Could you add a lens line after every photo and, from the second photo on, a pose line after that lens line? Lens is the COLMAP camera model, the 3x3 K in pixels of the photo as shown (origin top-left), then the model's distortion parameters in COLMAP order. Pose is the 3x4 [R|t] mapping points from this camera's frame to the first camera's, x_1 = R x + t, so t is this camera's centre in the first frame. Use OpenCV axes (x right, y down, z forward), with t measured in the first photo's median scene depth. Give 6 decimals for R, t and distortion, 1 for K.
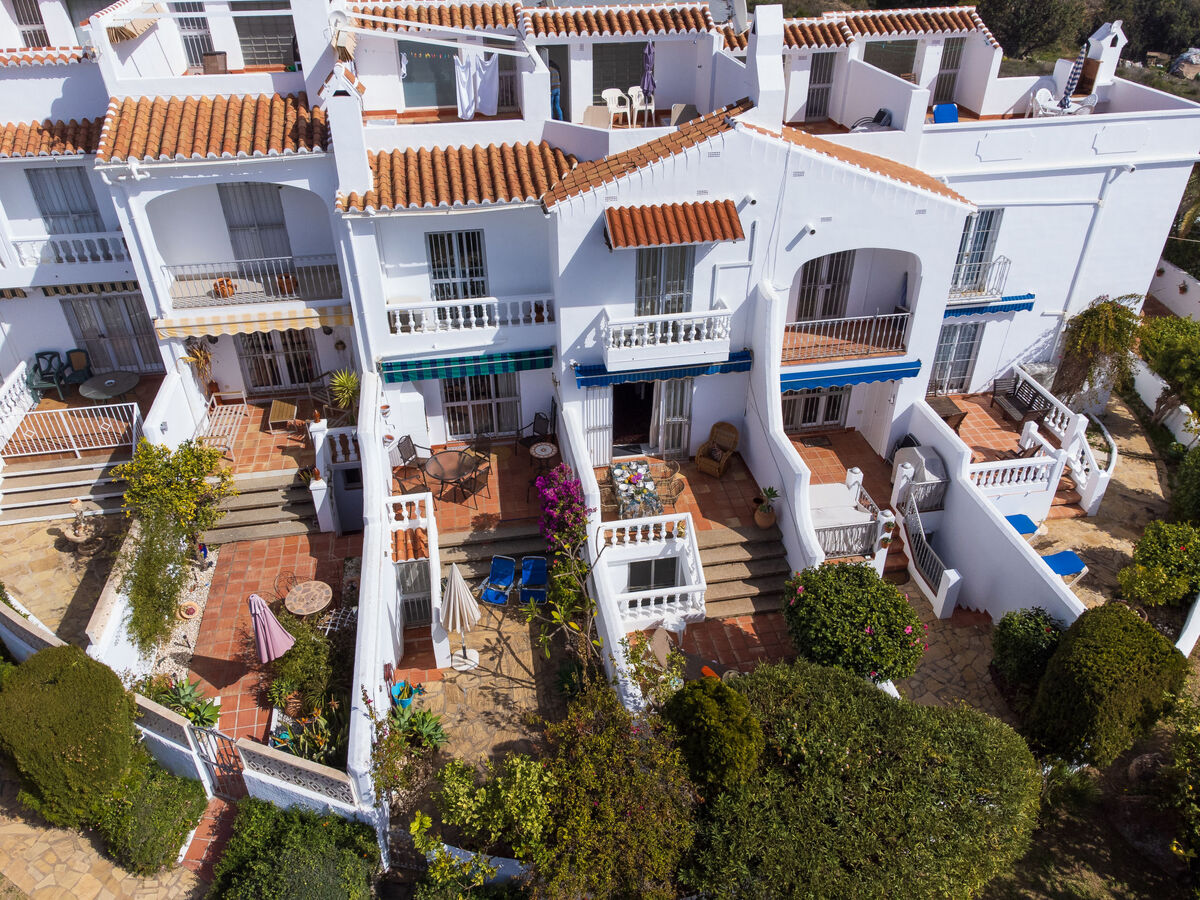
lens RADIAL K [[894.1, 0, 600.0], [0, 894.1, 450.0], [0, 0, 1]] dist [-0.091959, 0.123726]
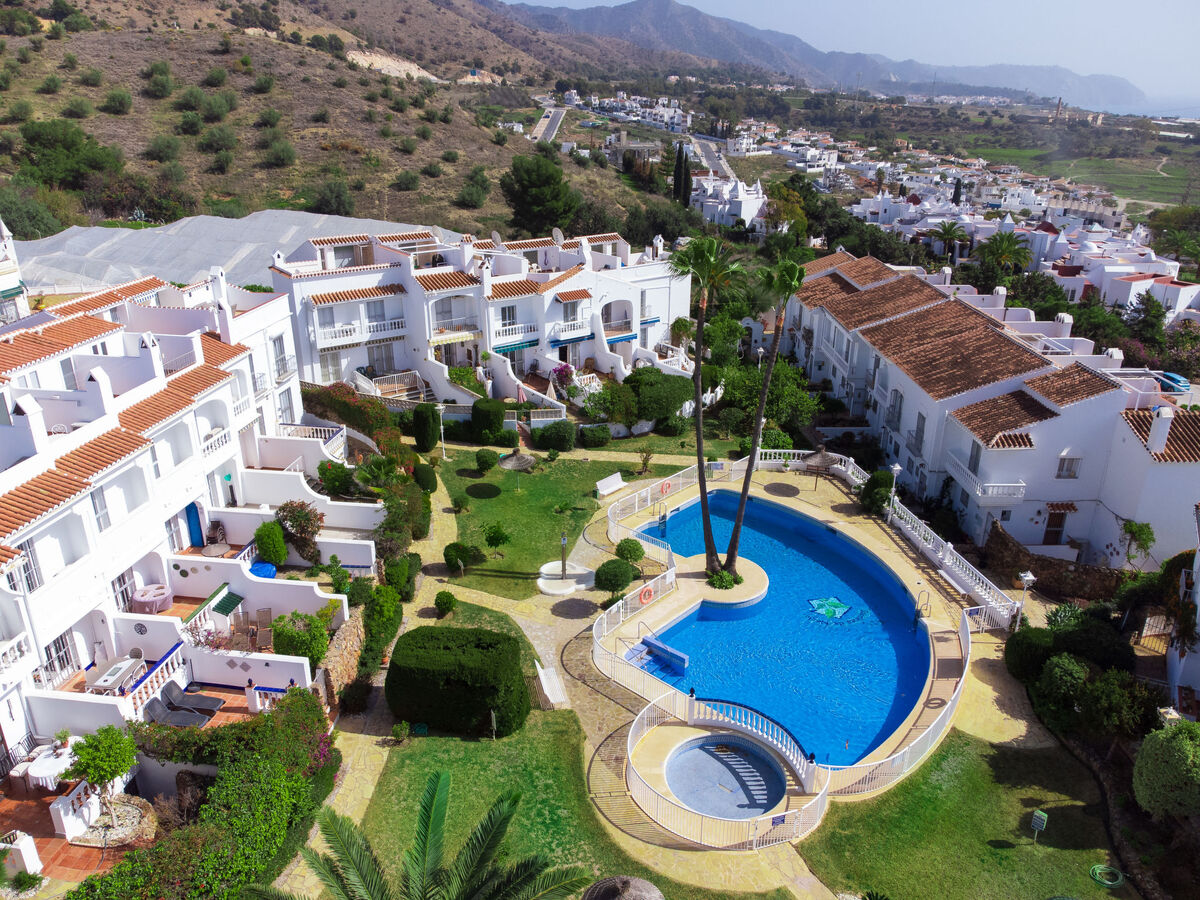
lens RADIAL K [[894.1, 0, 600.0], [0, 894.1, 450.0], [0, 0, 1]] dist [-0.091959, 0.123726]
pose [[0.893977, -0.158822, 0.419024, -1.301371], [0.242527, 0.957779, -0.154401, 0.846755], [-0.376810, 0.239655, 0.894751, -1.943252]]
